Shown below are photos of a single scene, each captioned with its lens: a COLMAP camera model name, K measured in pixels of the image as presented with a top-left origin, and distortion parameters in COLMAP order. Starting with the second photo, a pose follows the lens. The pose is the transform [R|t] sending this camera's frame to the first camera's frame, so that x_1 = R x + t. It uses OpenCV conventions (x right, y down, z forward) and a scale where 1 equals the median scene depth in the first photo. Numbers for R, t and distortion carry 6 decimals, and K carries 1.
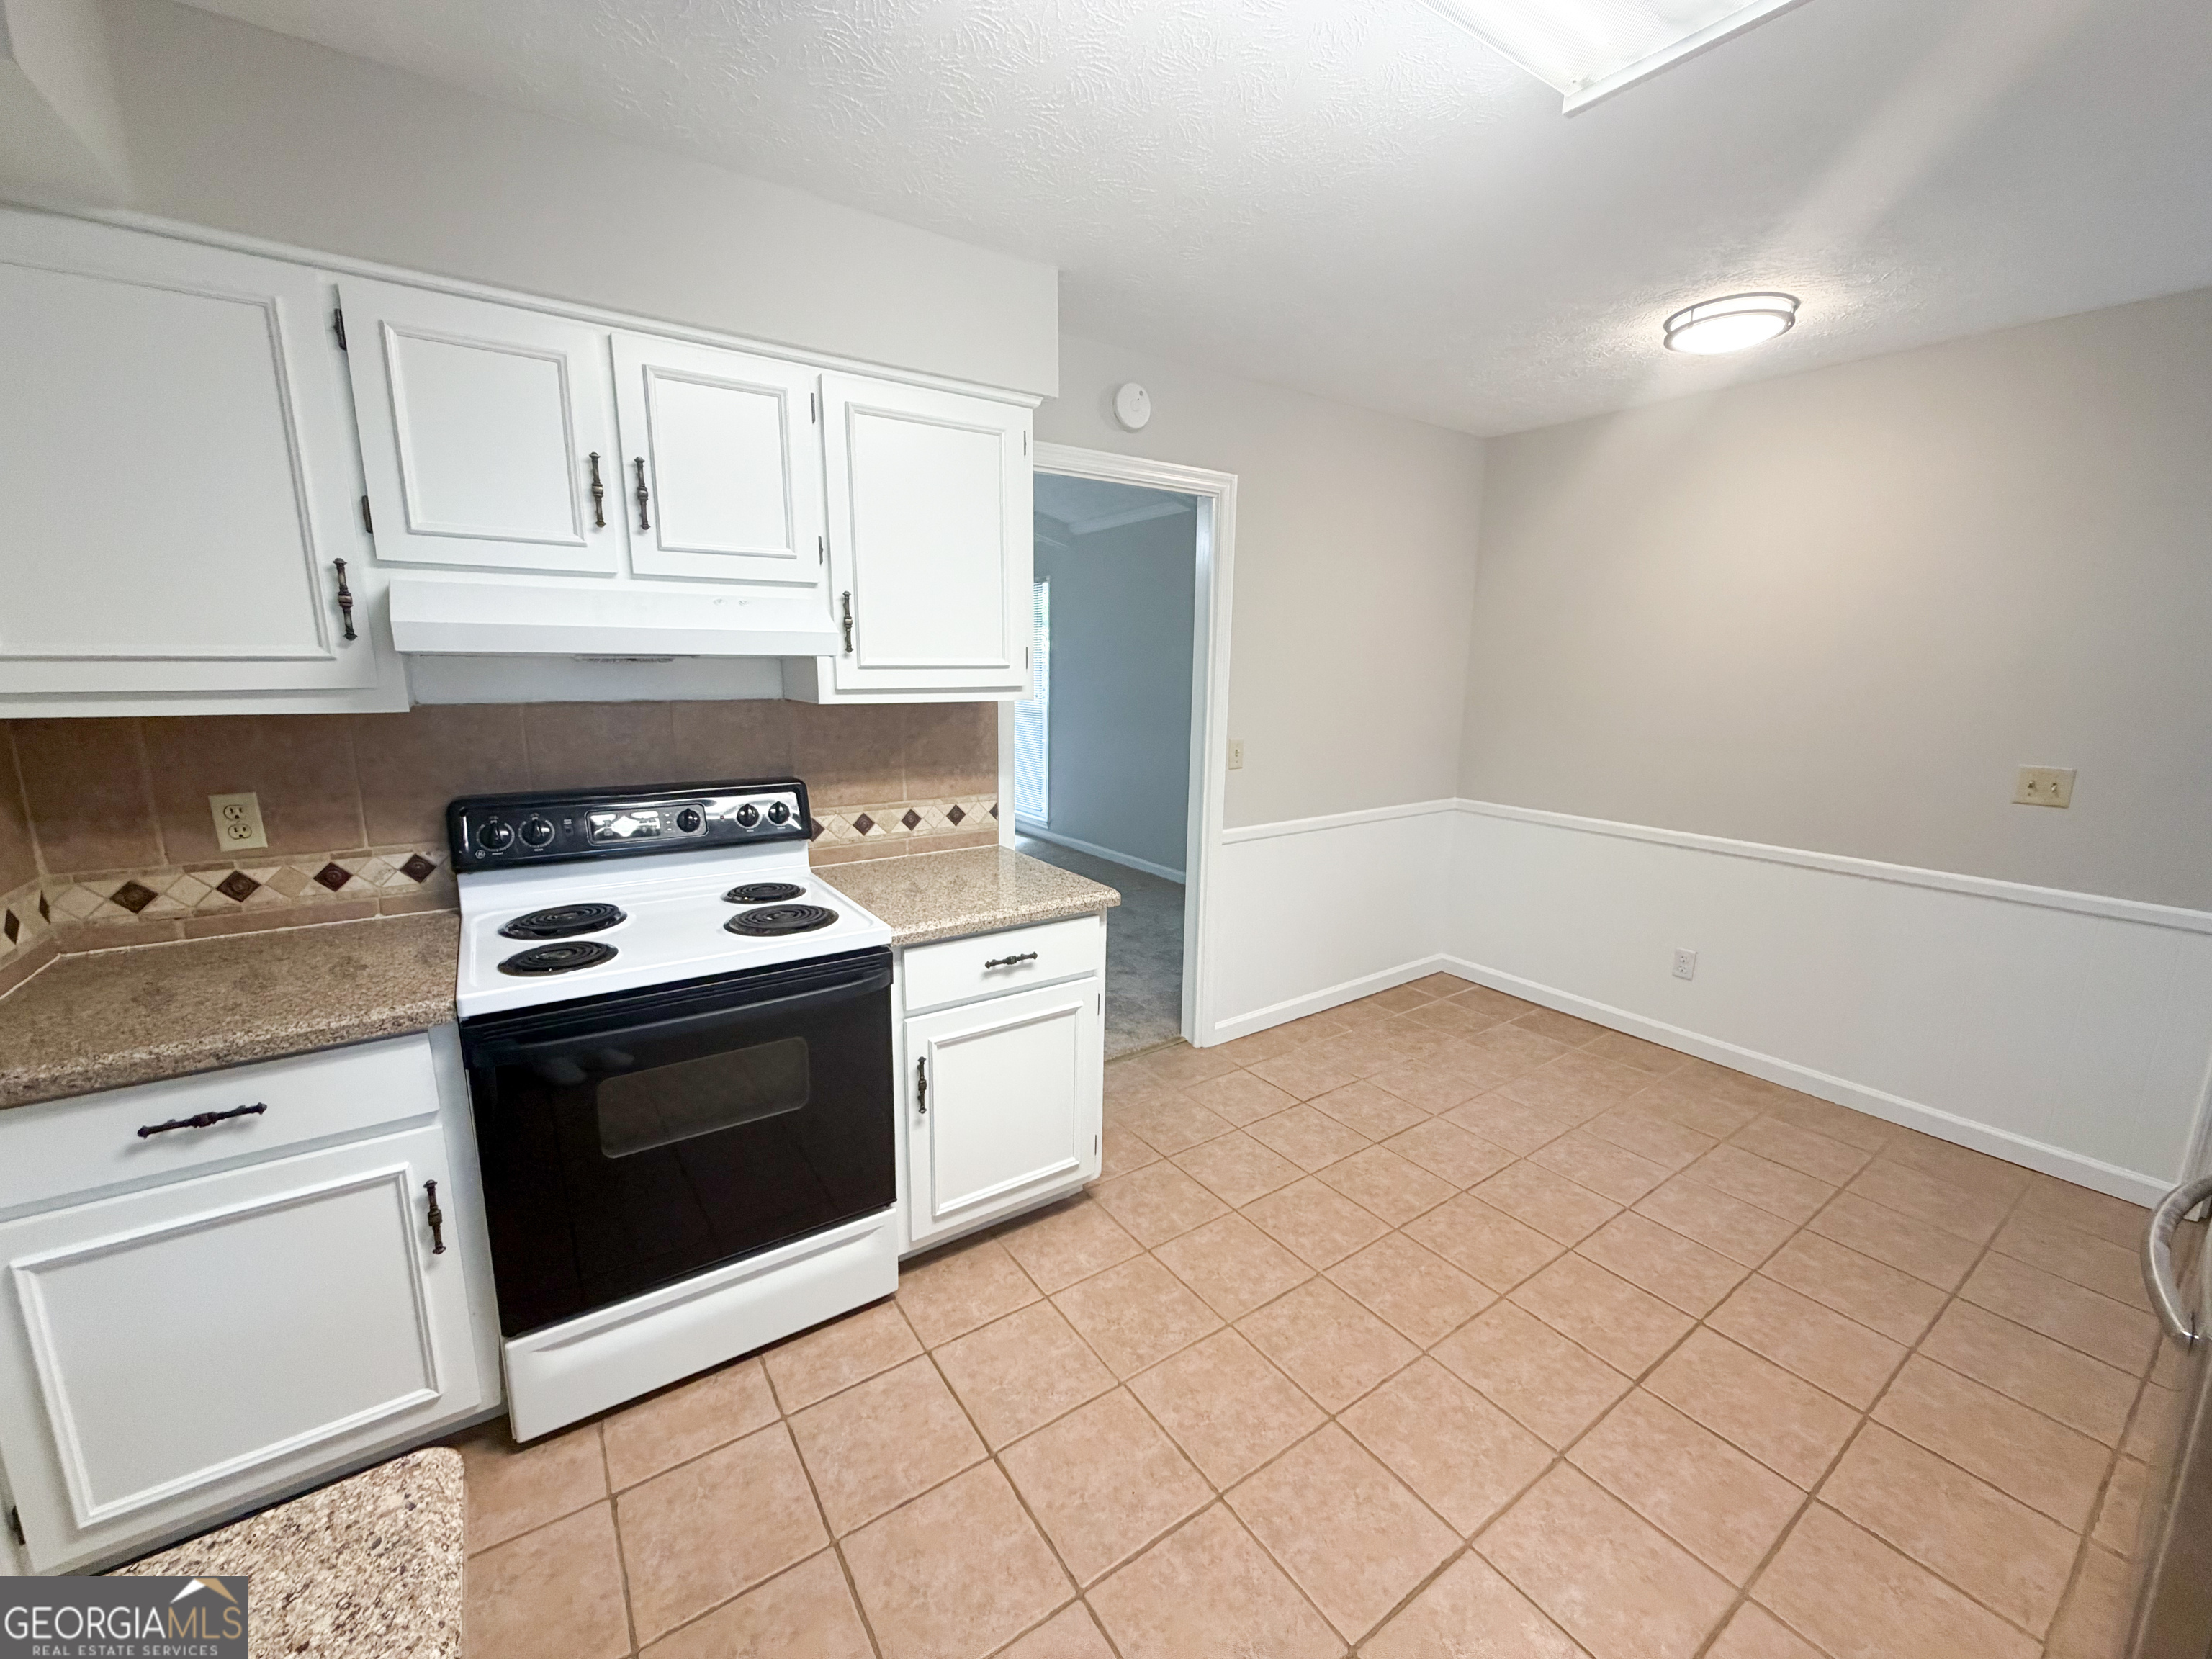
lens RADIAL K [[882.9, 0, 1102.1], [0, 882.9, 829.1], [0, 0, 1]] dist [0.001038, -0.000016]
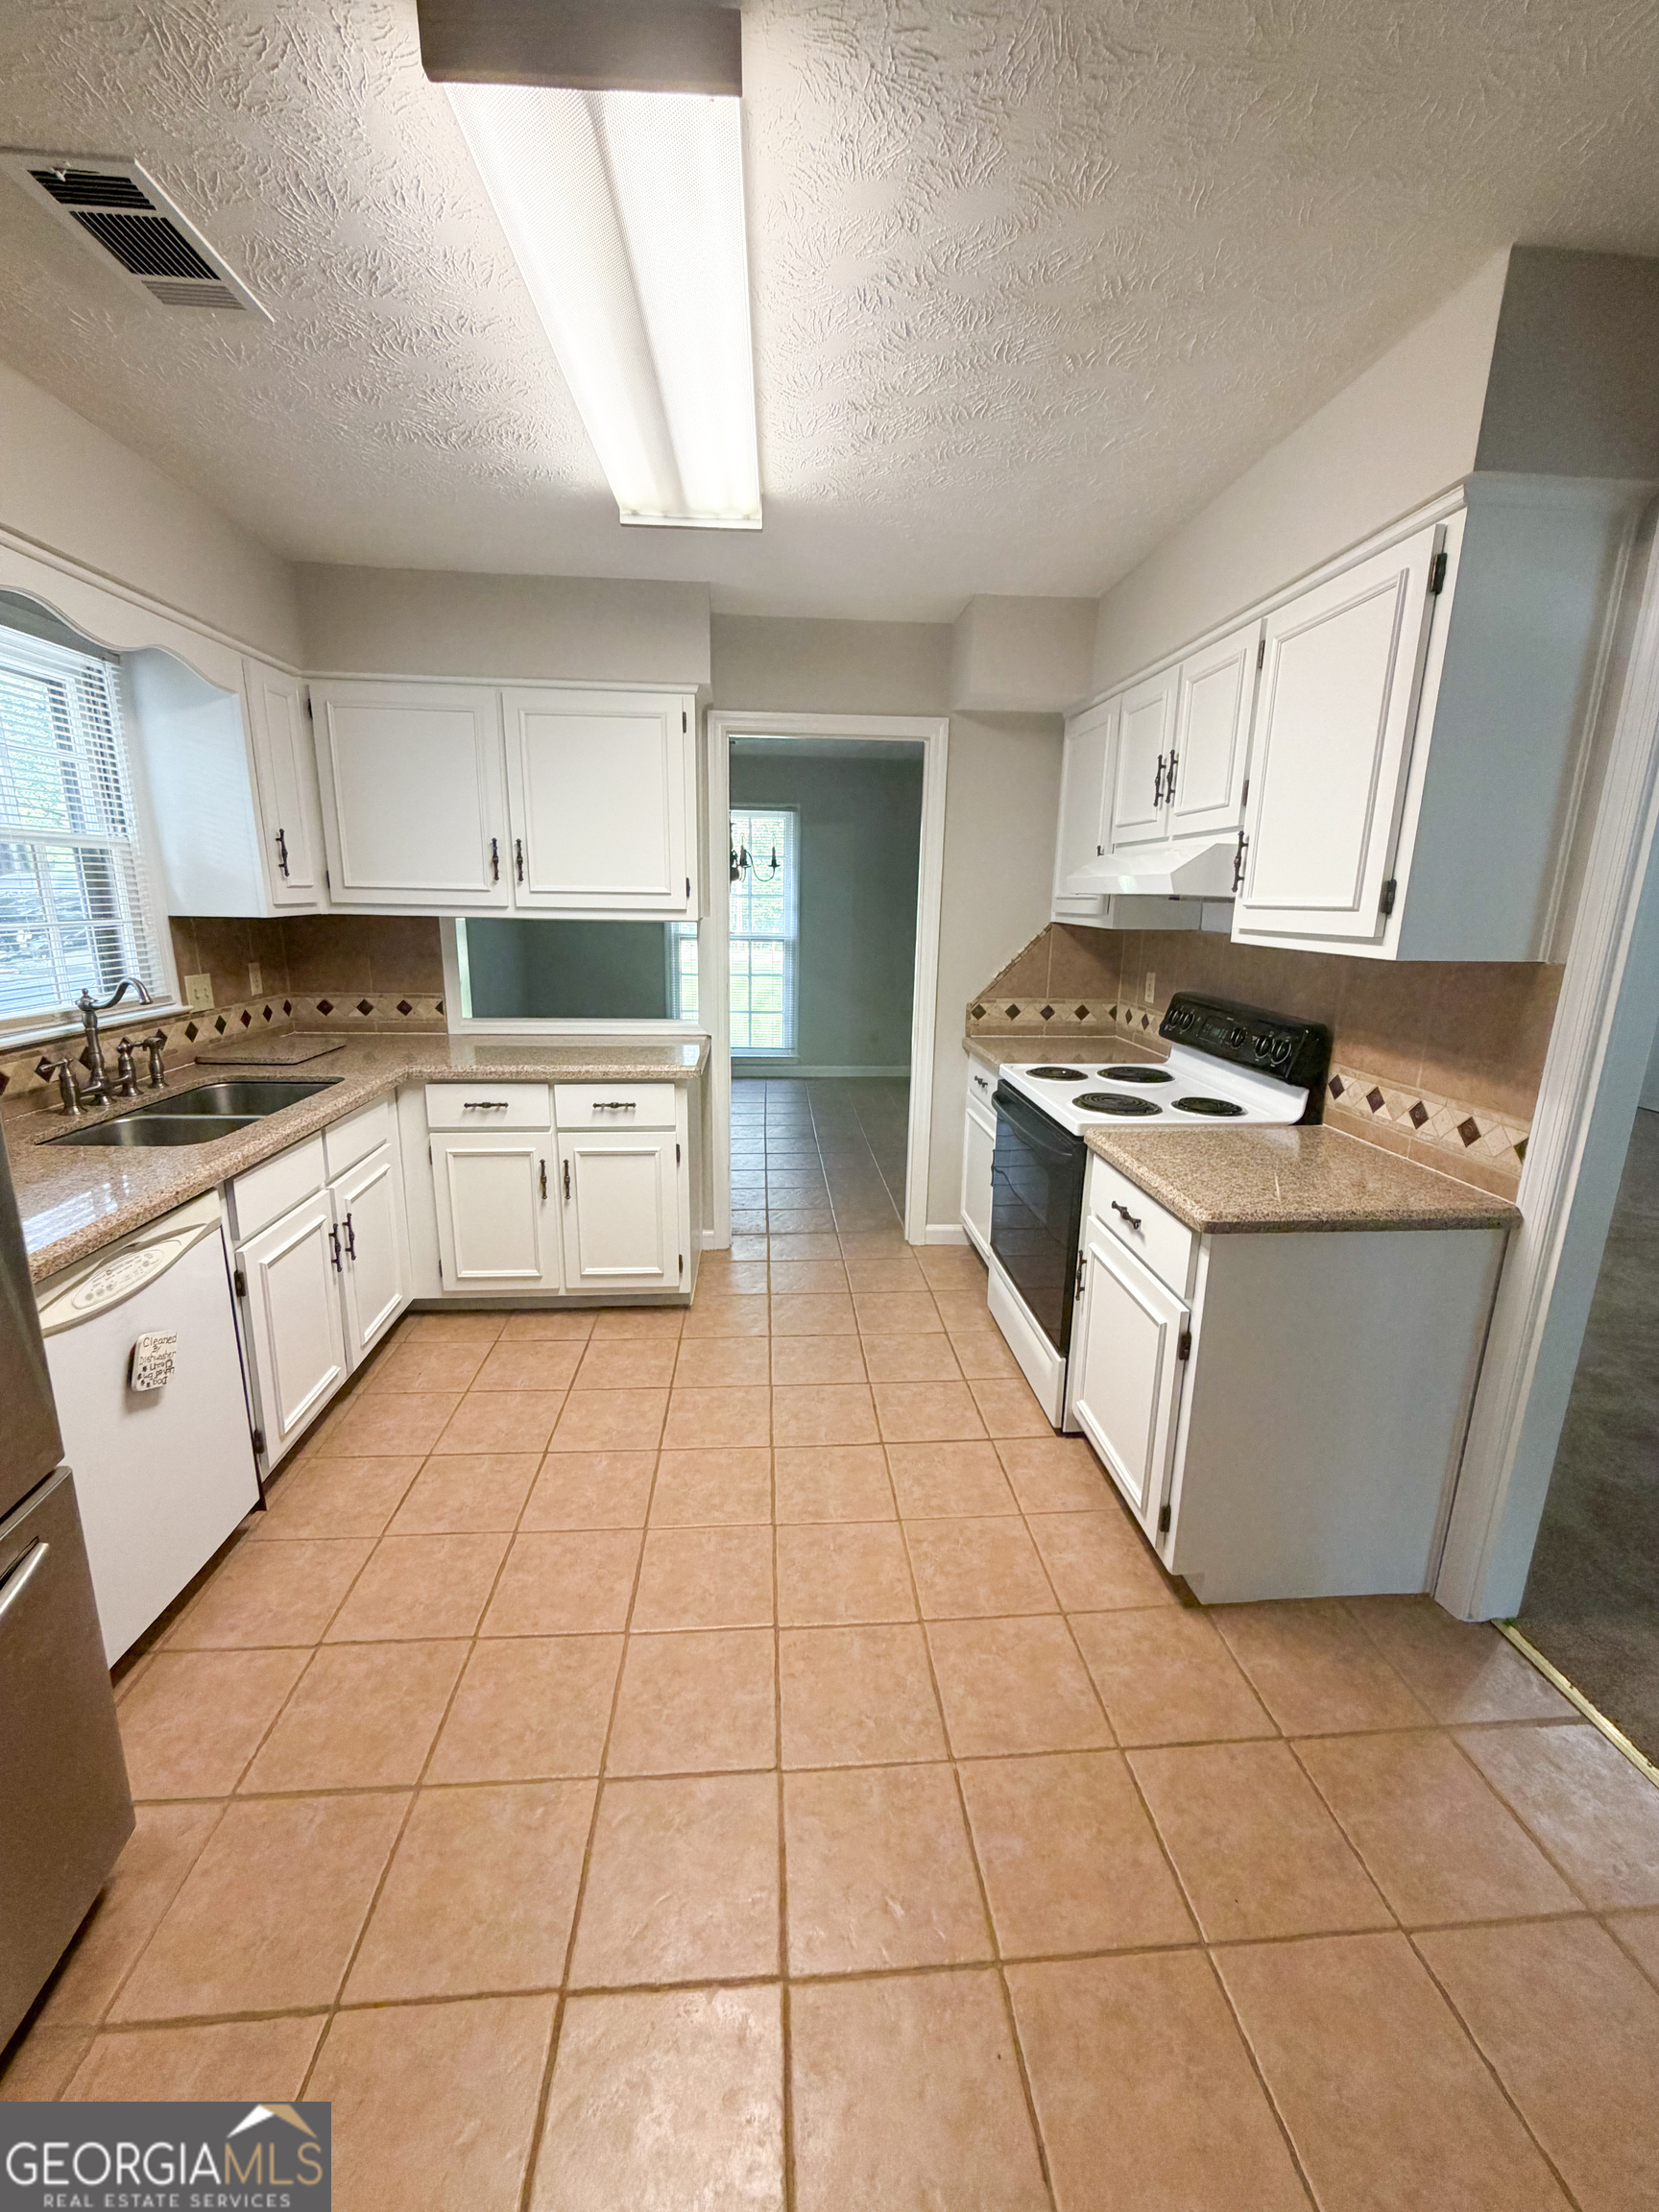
lens RADIAL K [[880.6, 0, 831.2], [0, 880.6, 1098.4], [0, 0, 1]] dist [-0.000442, -0.000027]
pose [[-0.501739, 0.181669, -0.845727, 0.693551], [-0.182396, 0.933497, 0.308731, -0.169780], [0.845571, 0.309160, -0.435236, 0.919712]]
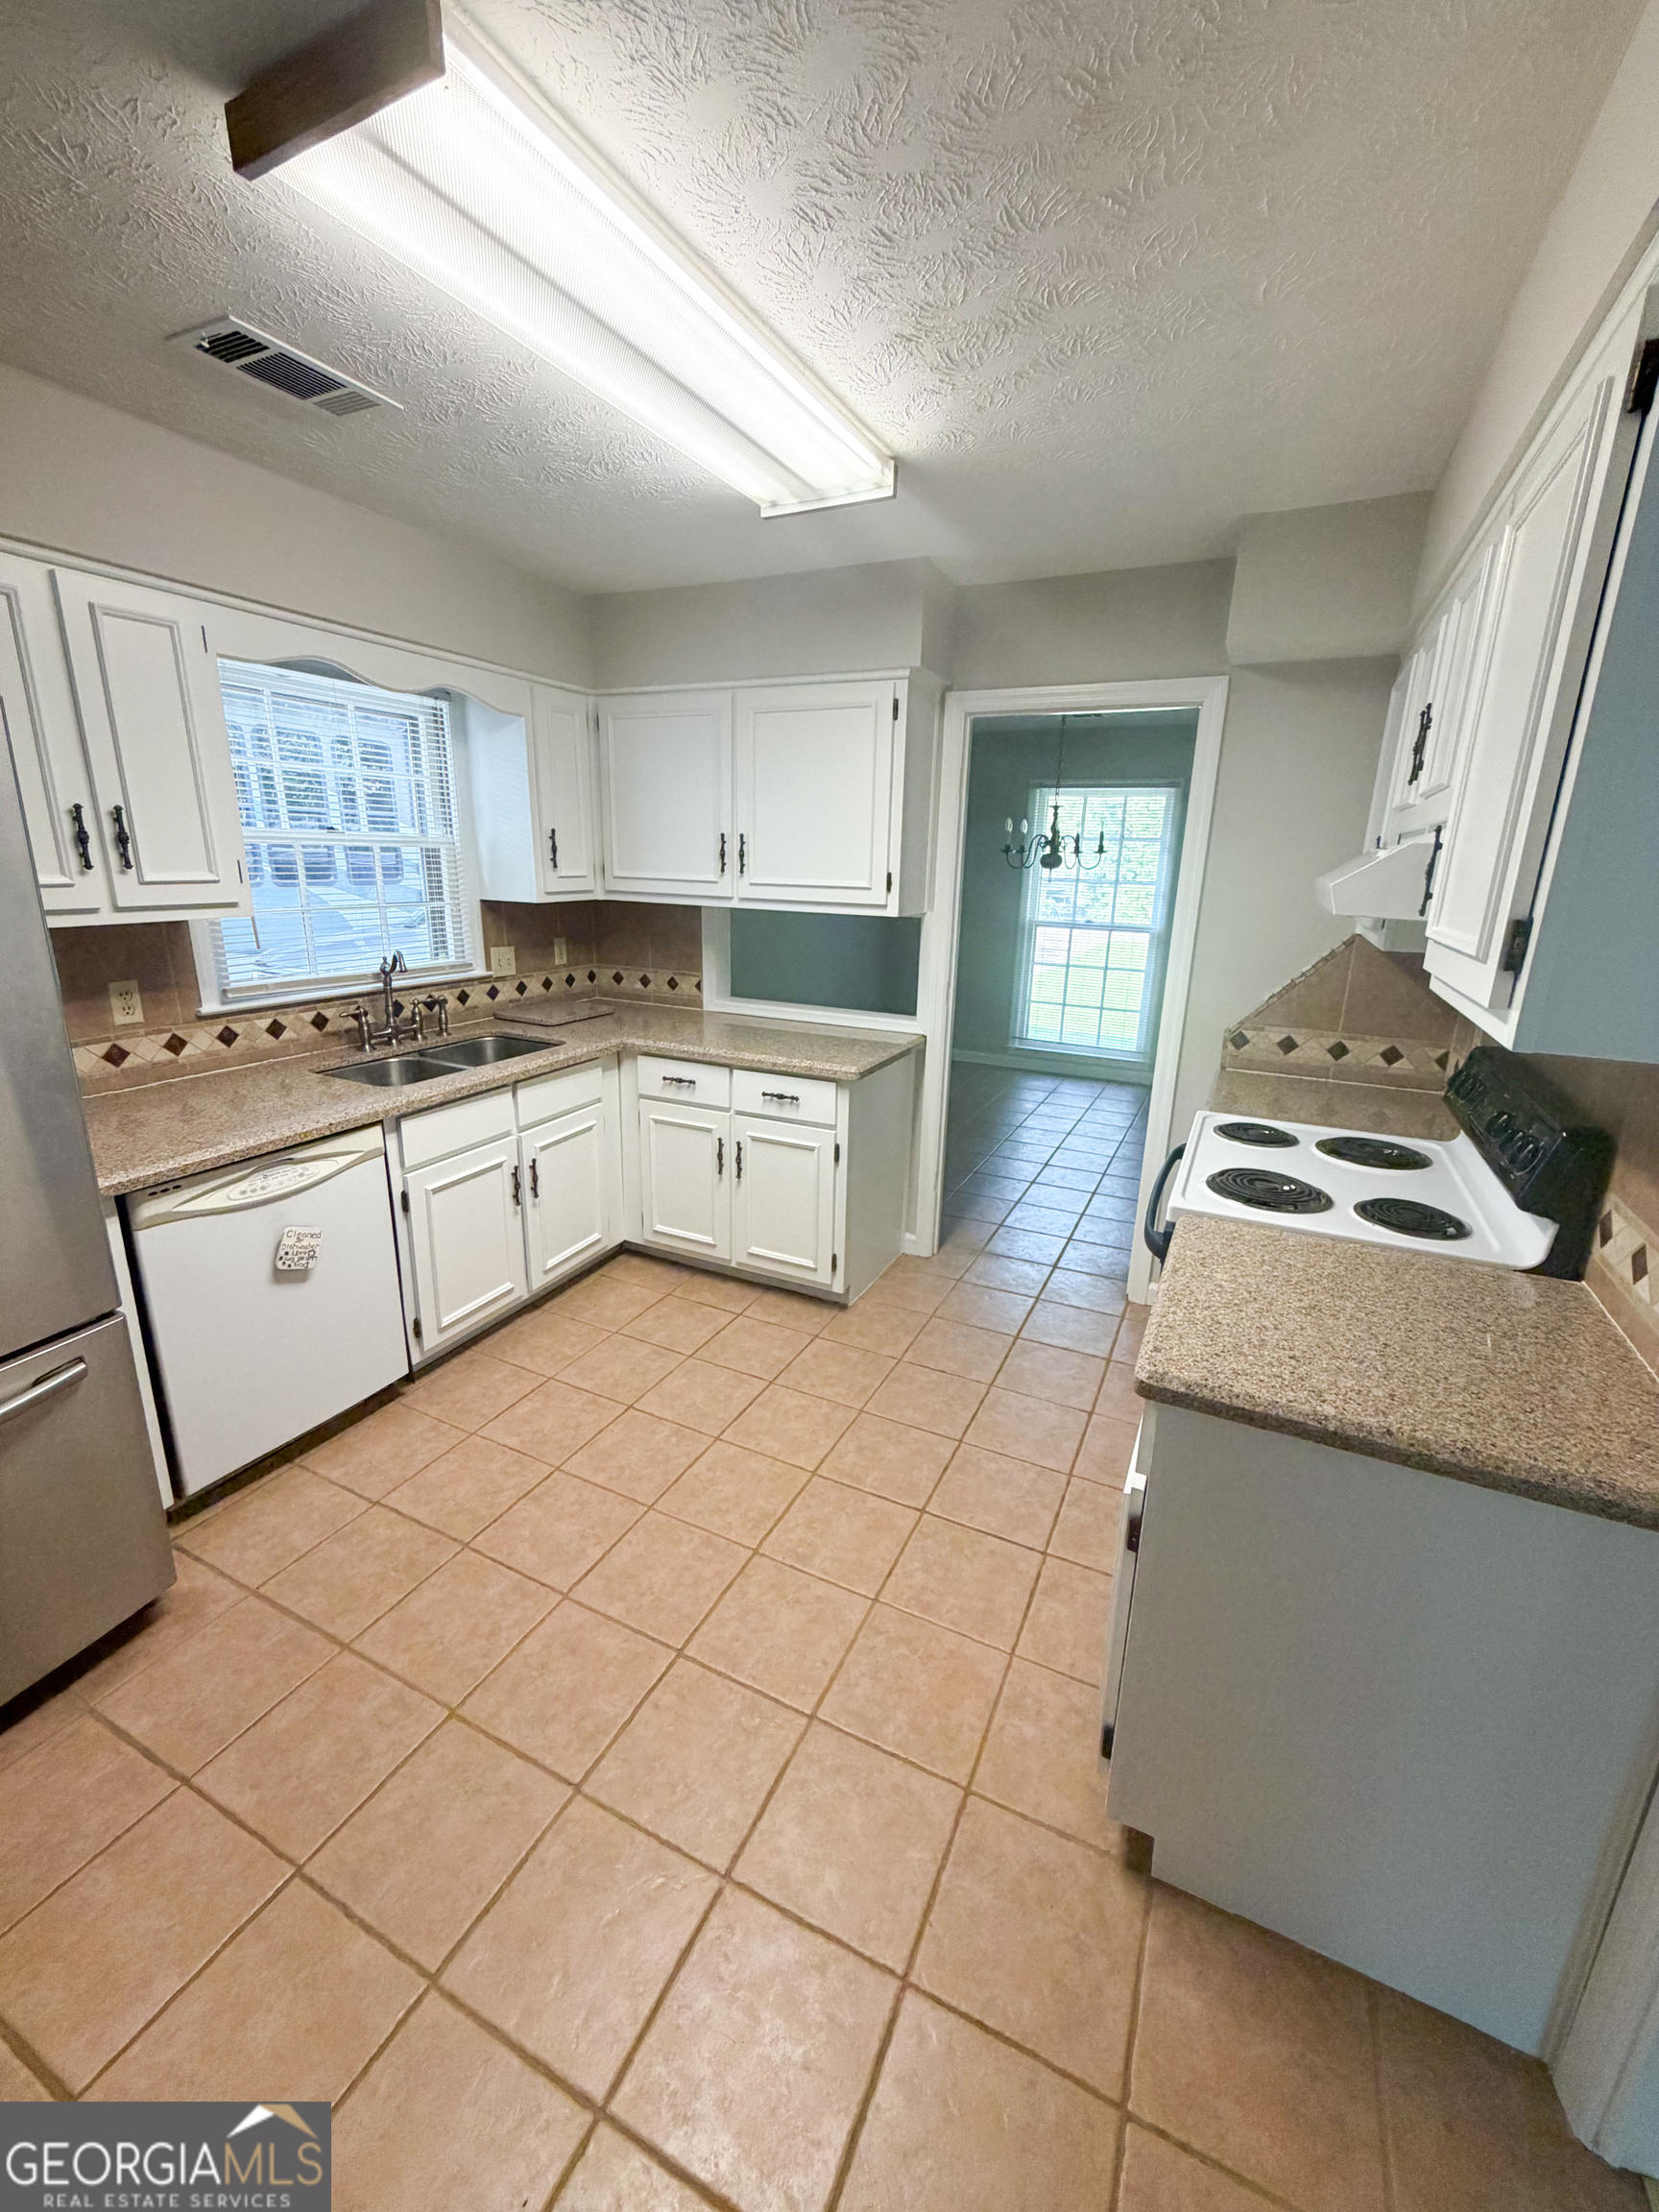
lens RADIAL K [[882.9, 0, 832.5], [0, 882.9, 1098.4], [0, 0, 1]] dist [0.001038, -0.000016]
pose [[-0.868751, 0.103189, -0.484380, 0.375945], [-0.122989, 0.902462, 0.412840, -0.246298], [0.479735, 0.418229, -0.771323, 1.123558]]
